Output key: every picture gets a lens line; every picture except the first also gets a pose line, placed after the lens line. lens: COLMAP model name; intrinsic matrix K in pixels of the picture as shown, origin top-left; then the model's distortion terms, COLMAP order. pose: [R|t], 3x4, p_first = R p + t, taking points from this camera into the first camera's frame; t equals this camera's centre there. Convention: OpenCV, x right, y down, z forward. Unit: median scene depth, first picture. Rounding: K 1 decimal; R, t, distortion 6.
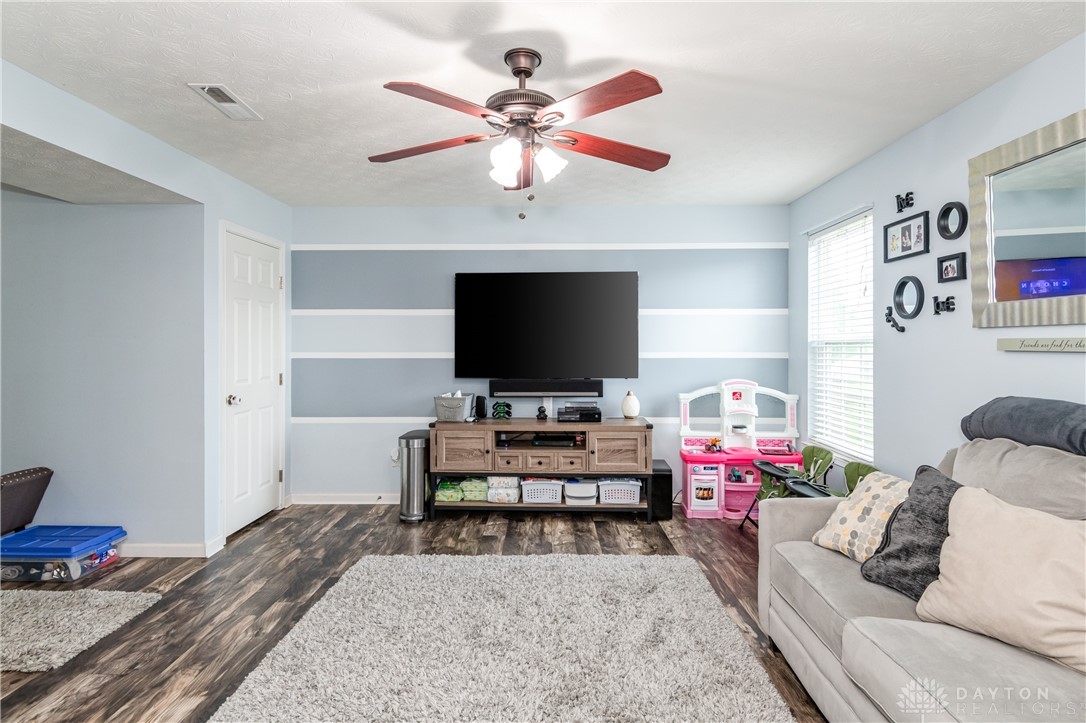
lens RADIAL K [[599.0, 0, 540.8], [0, 599.0, 344.3], [0, 0, 1]] dist [0.067783, -0.047959]
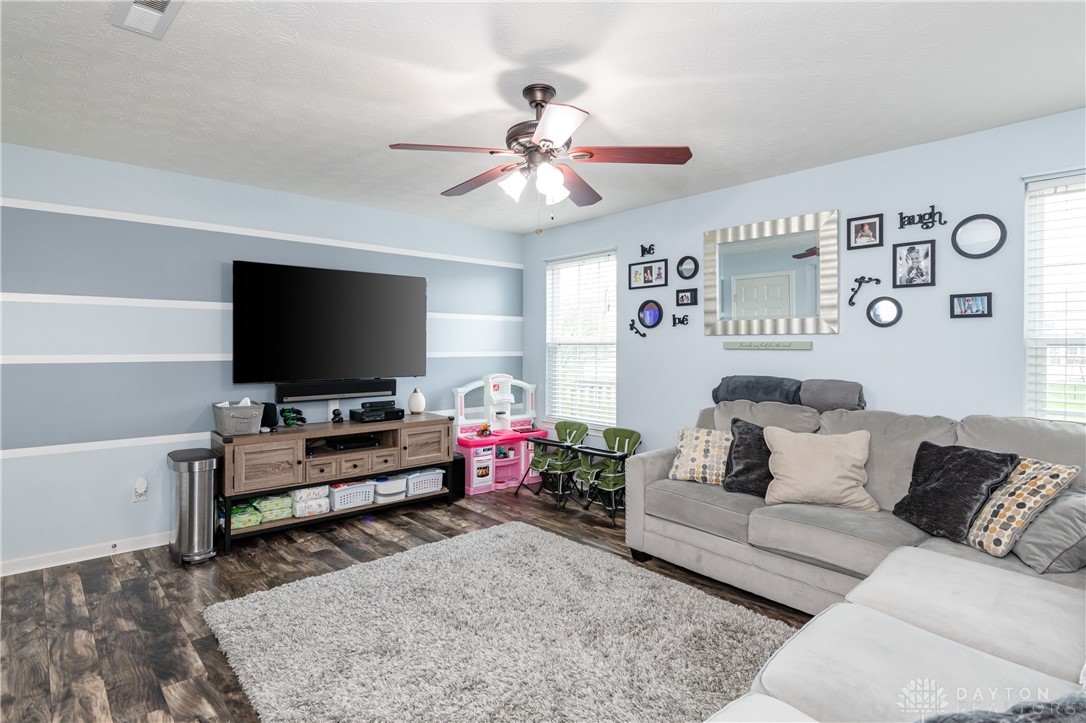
lens RADIAL K [[566.7, 0, 543.0], [0, 566.7, 345.9], [0, 0, 1]] dist [0.021331, -0.001689]
pose [[0.727208, 0.000743, 0.686417, -0.411357], [-0.001724, 0.999998, 0.000744, 0.001213], [-0.686415, -0.001725, 0.727208, 0.119631]]
